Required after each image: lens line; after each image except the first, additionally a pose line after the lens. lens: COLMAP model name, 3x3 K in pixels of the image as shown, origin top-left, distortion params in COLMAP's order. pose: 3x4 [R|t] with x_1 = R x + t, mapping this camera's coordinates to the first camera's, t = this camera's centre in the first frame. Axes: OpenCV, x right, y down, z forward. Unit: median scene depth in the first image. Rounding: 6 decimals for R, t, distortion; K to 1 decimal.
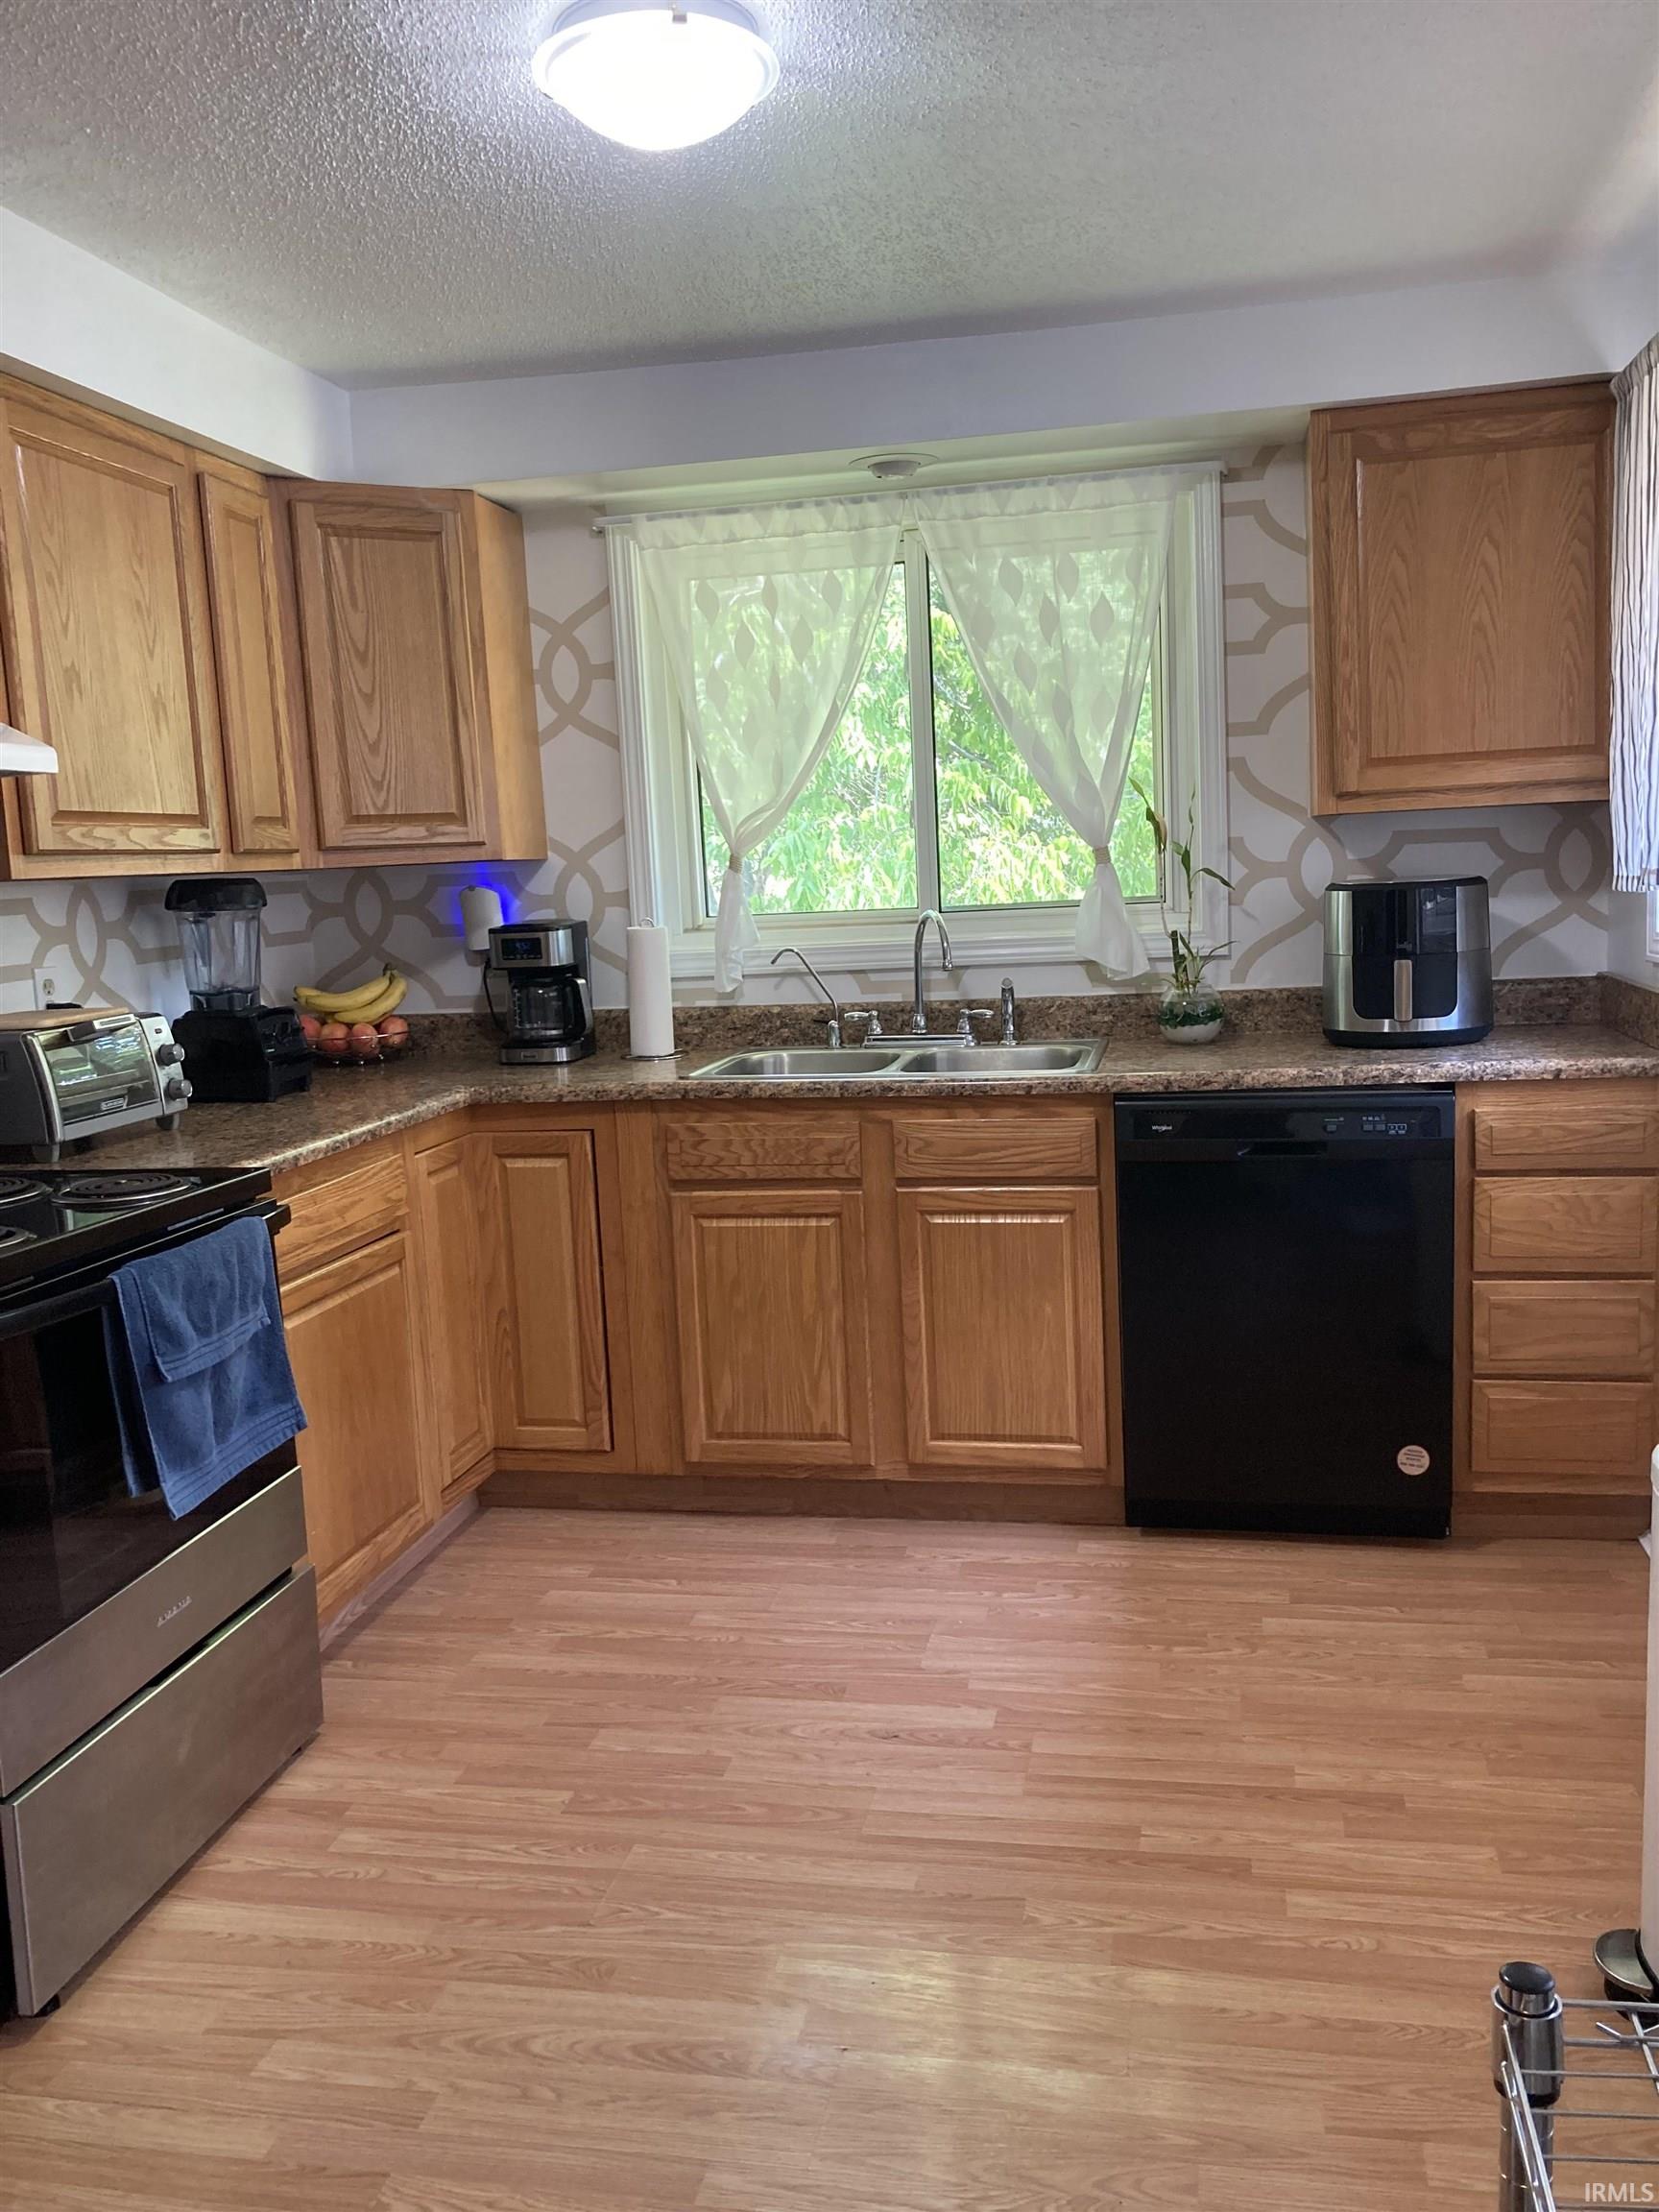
lens RADIAL K [[1836.5, 0, 845.9], [0, 1836.5, 1098.0], [0, 0, 1]] dist [0.007615, -0.013704]
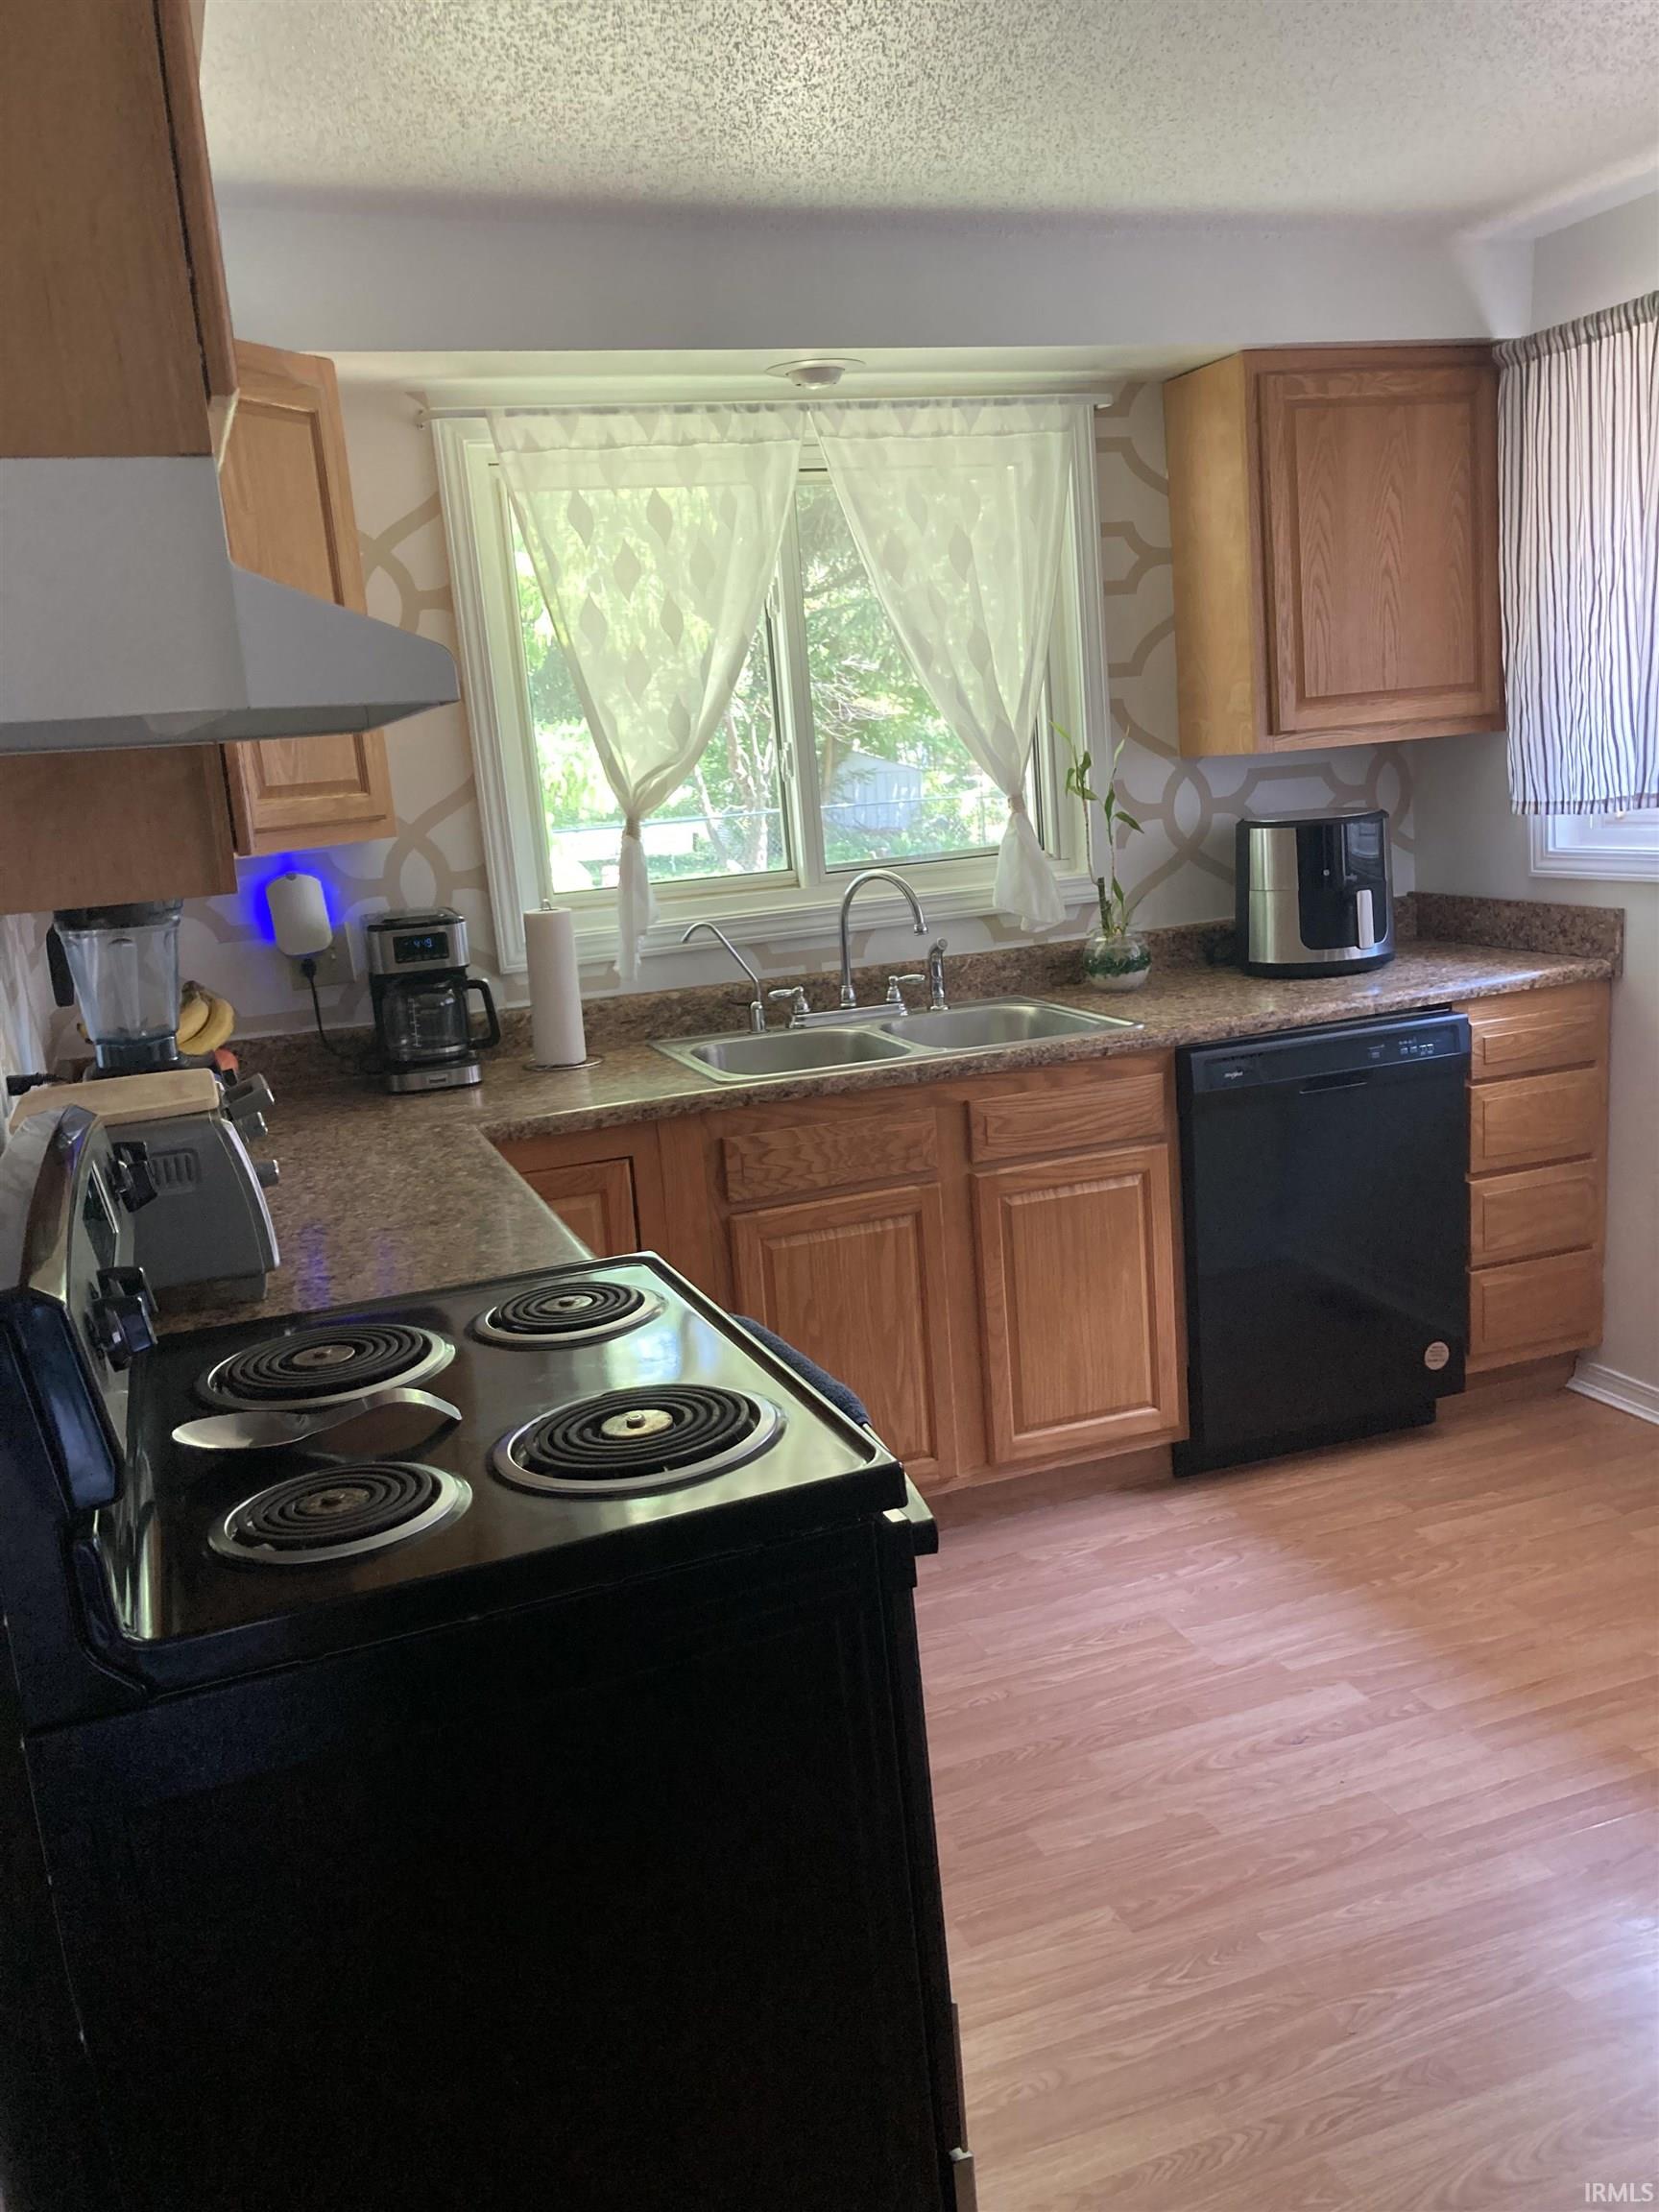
lens RADIAL K [[1836.5, 0, 831.7], [0, 1836.5, 1118.7], [0, 0, 1]] dist [0.007615, -0.013704]
pose [[0.852970, -0.125297, 0.506698, -0.488539], [0.106293, 0.992115, 0.066400, -0.046152], [-0.511022, -0.002779, 0.859563, 0.243216]]
